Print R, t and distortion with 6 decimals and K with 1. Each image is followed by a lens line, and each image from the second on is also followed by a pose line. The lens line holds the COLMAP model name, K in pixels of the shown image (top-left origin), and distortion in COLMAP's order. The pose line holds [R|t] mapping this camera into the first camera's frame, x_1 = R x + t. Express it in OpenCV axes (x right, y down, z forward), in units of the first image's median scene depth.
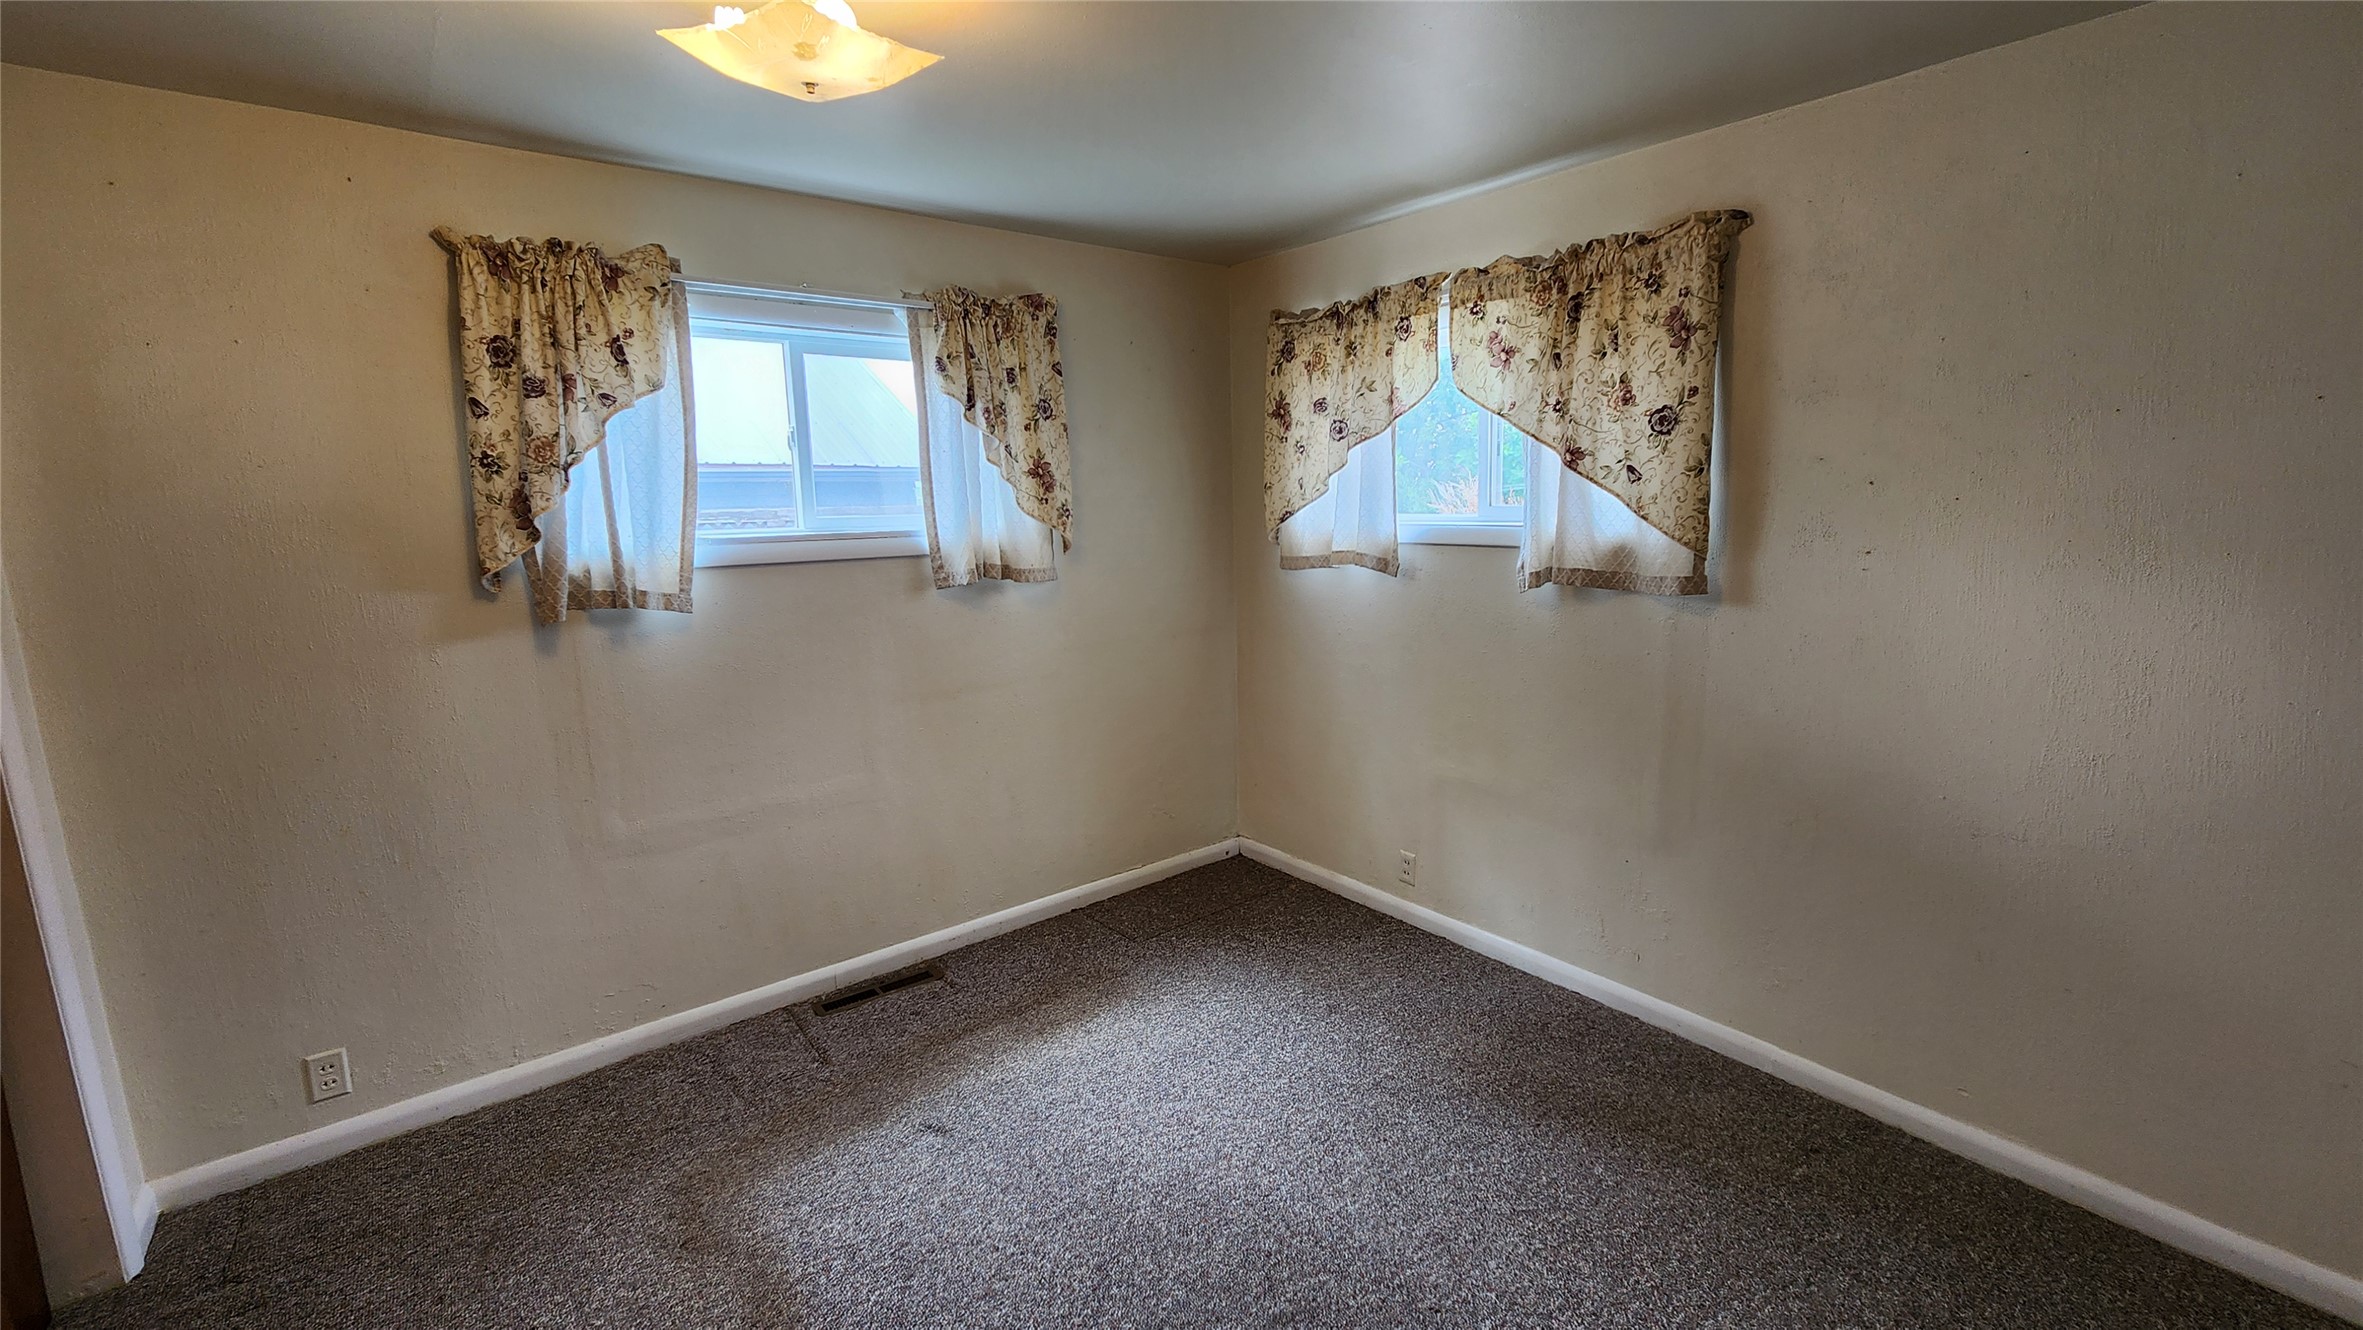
lens RADIAL K [[963.8, 0, 1193.9], [0, 963.8, 659.6], [0, 0, 1]] dist [0.000629, -0.000992]
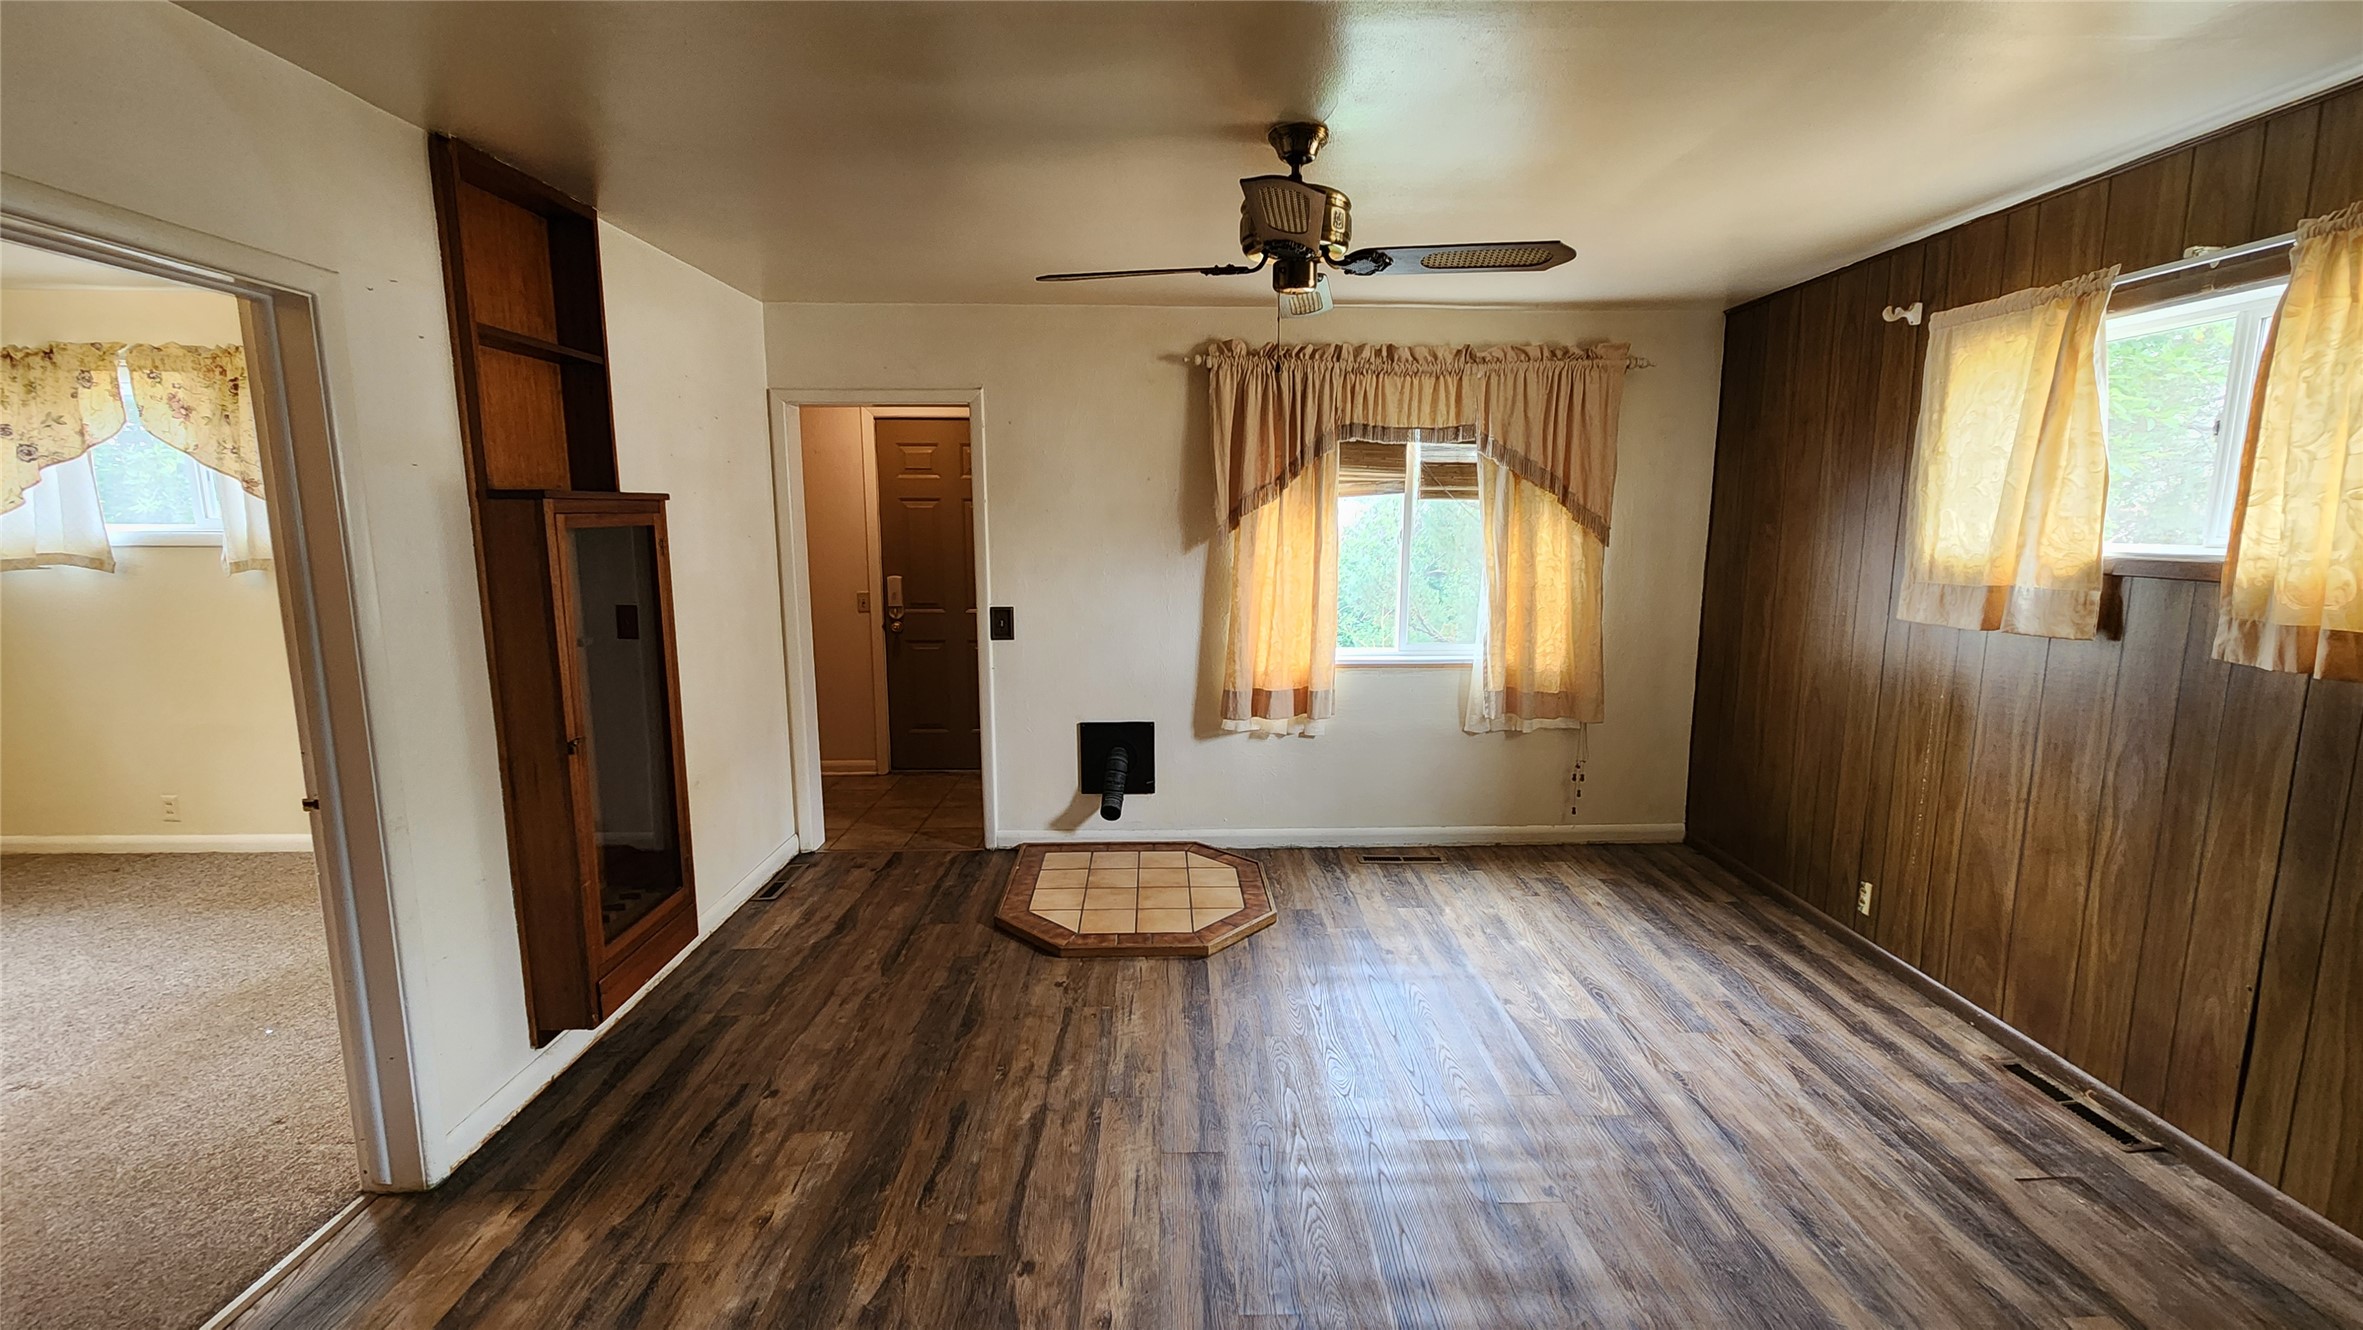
lens RADIAL K [[963.8, 0, 1205.8], [0, 963.8, 655.5], [0, 0, 1]] dist [0.000629, -0.000992]
pose [[0.602523, -0.090823, 0.792917, 0.068146], [0.119379, 0.992583, 0.022979, 0.177588], [-0.789123, 0.080812, 0.608896, -0.962595]]
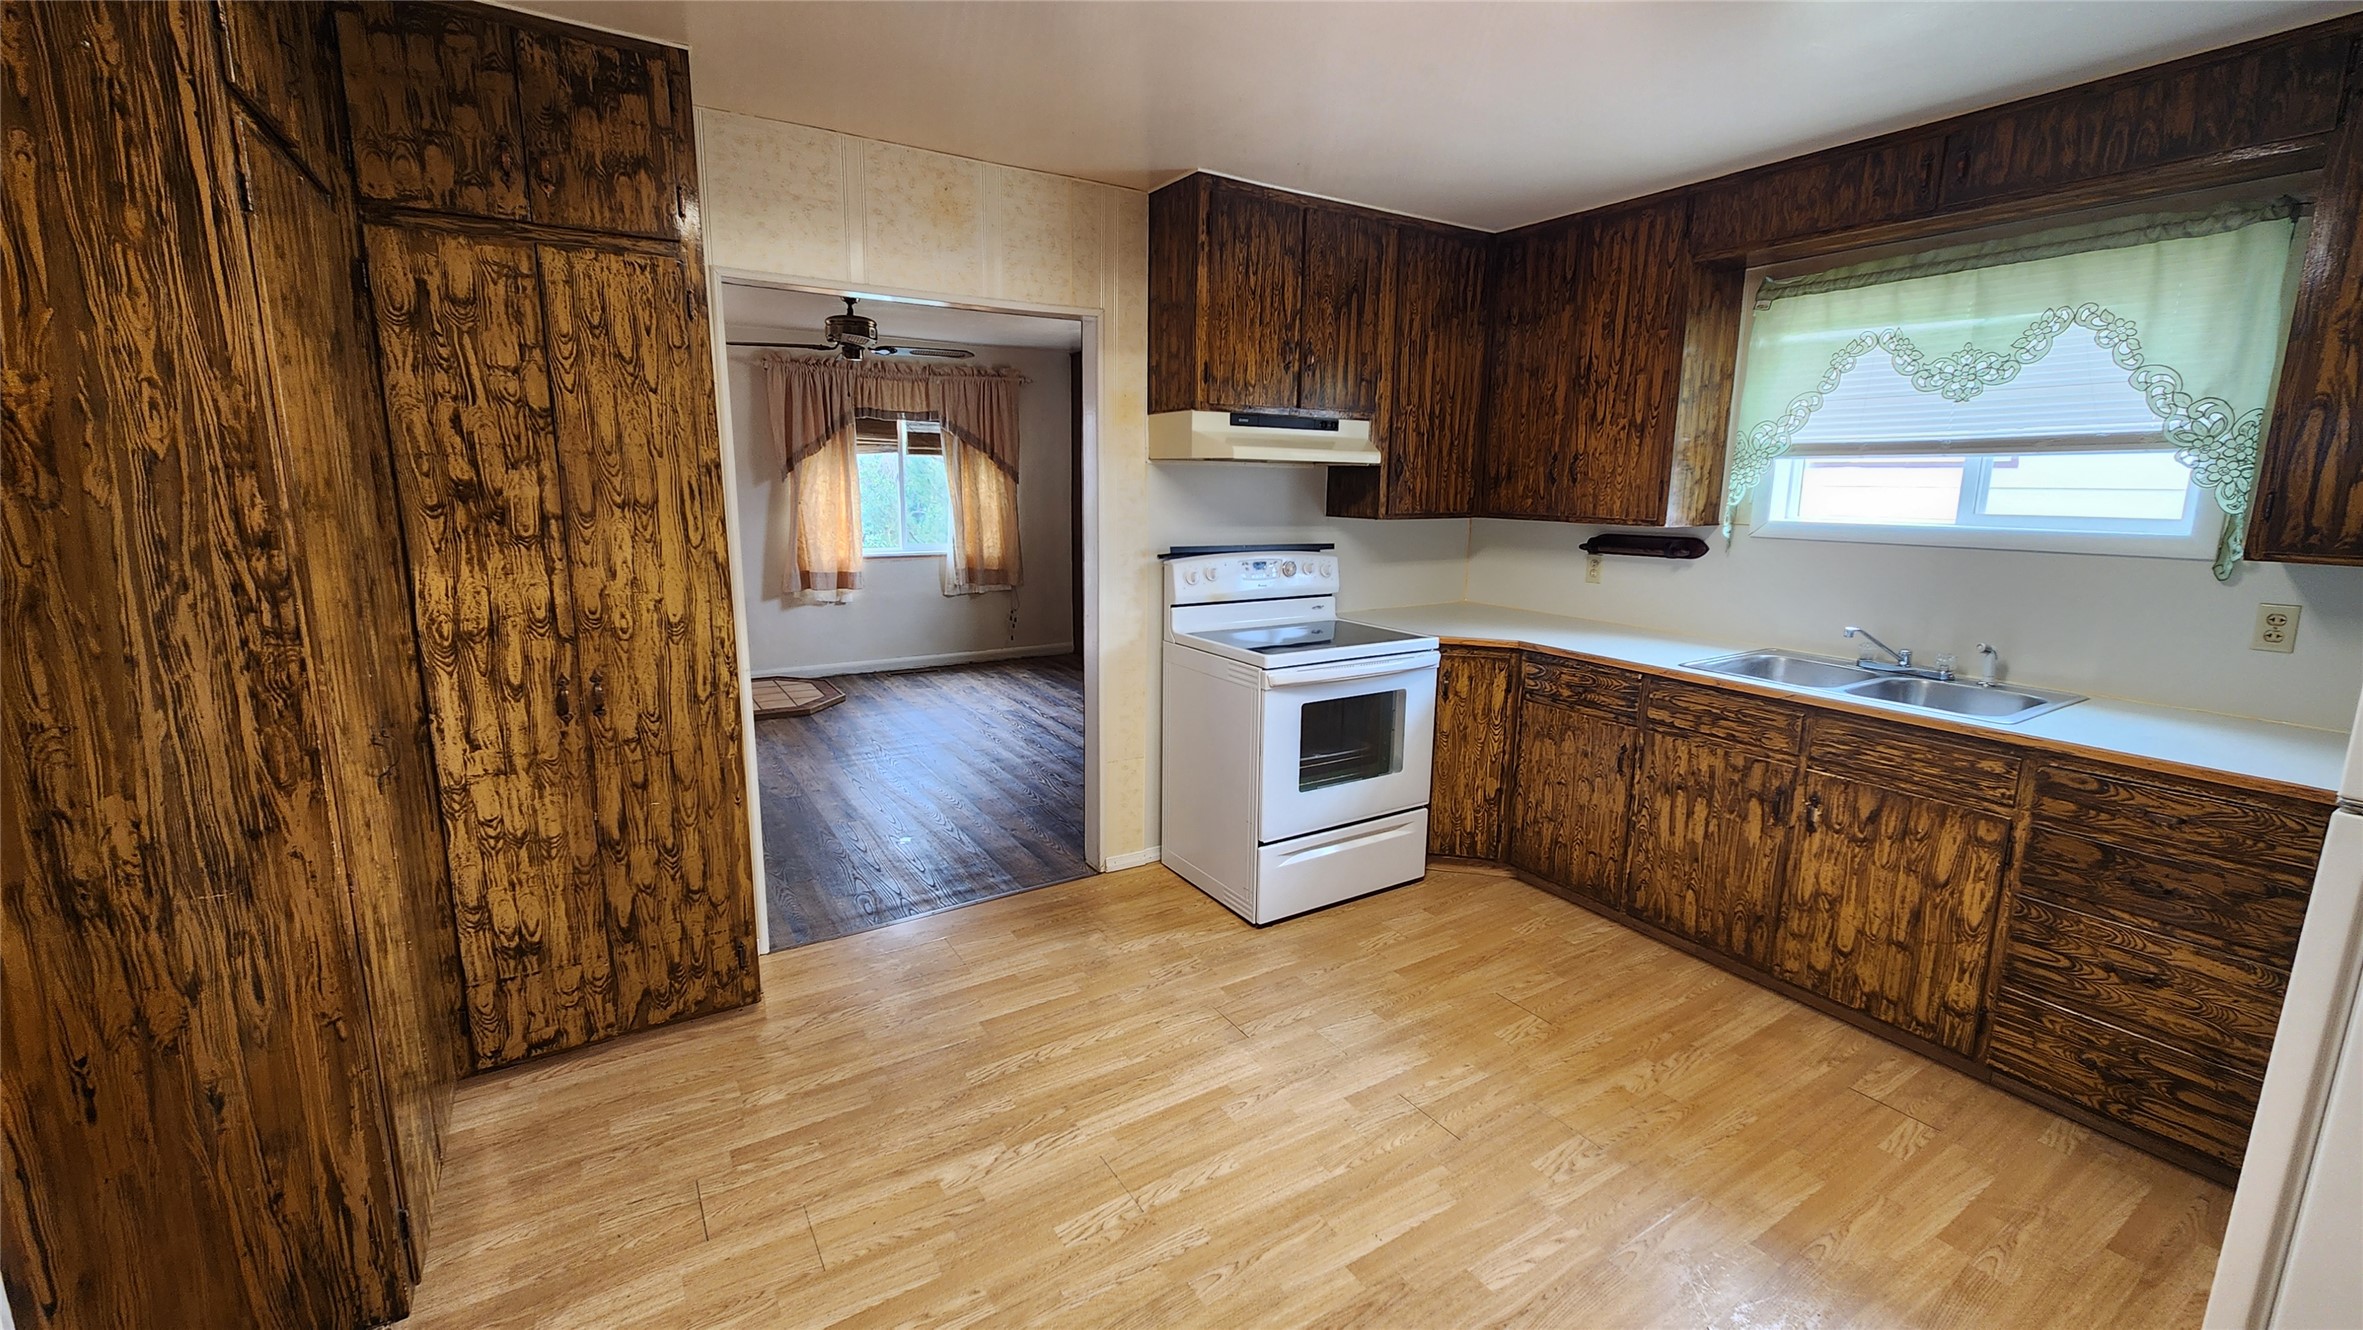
lens RADIAL K [[963.8, 0, 1196.2], [0, 963.8, 656.7], [0, 0, 1]] dist [0.000629, -0.000992]
pose [[0.121857, -0.160753, 0.979443, -0.916526], [0.152816, 0.978070, 0.141515, 0.278269], [-0.980713, 0.132430, 0.143750, -1.338759]]
